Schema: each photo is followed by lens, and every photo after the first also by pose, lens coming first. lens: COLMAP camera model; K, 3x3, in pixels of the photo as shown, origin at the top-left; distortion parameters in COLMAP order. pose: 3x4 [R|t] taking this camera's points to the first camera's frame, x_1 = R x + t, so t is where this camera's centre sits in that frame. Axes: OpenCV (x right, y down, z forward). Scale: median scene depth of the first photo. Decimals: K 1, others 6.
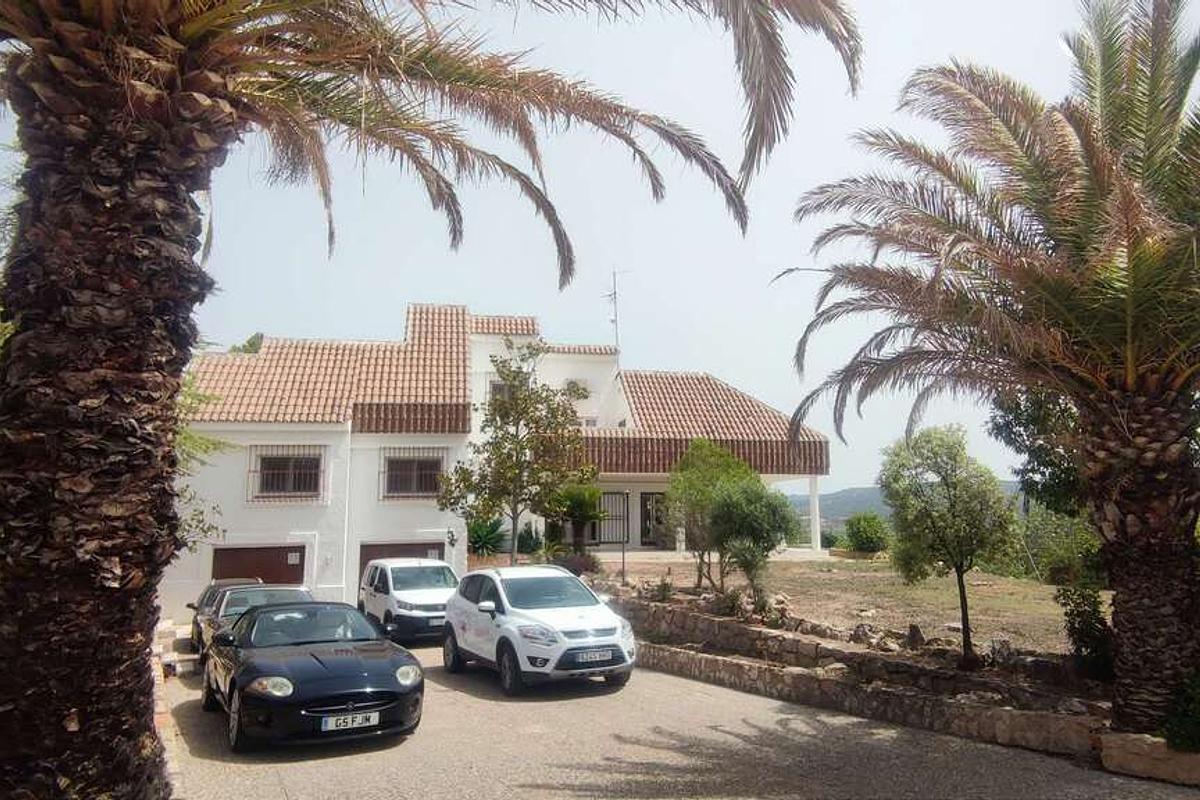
lens RADIAL K [[800.5, 0, 615.0], [0, 800.5, 402.7], [0, 0, 1]] dist [0.000493, -0.004456]
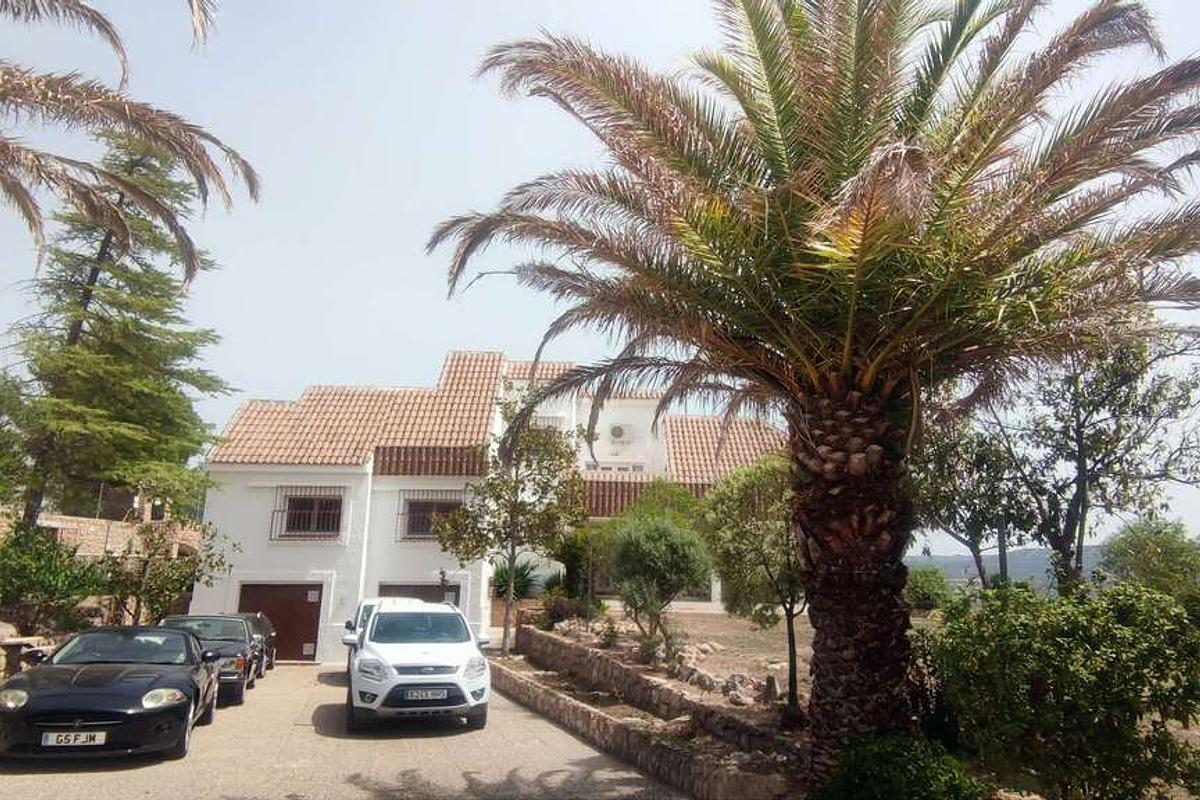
lens RADIAL K [[800.5, 0, 615.0], [0, 800.5, 402.7], [0, 0, 1]] dist [0.000493, -0.004456]
pose [[0.984882, -0.013836, -0.172676, 0.287240], [0.002265, 0.997748, -0.067030, 0.026214], [0.173214, 0.065625, 0.982695, 0.059493]]
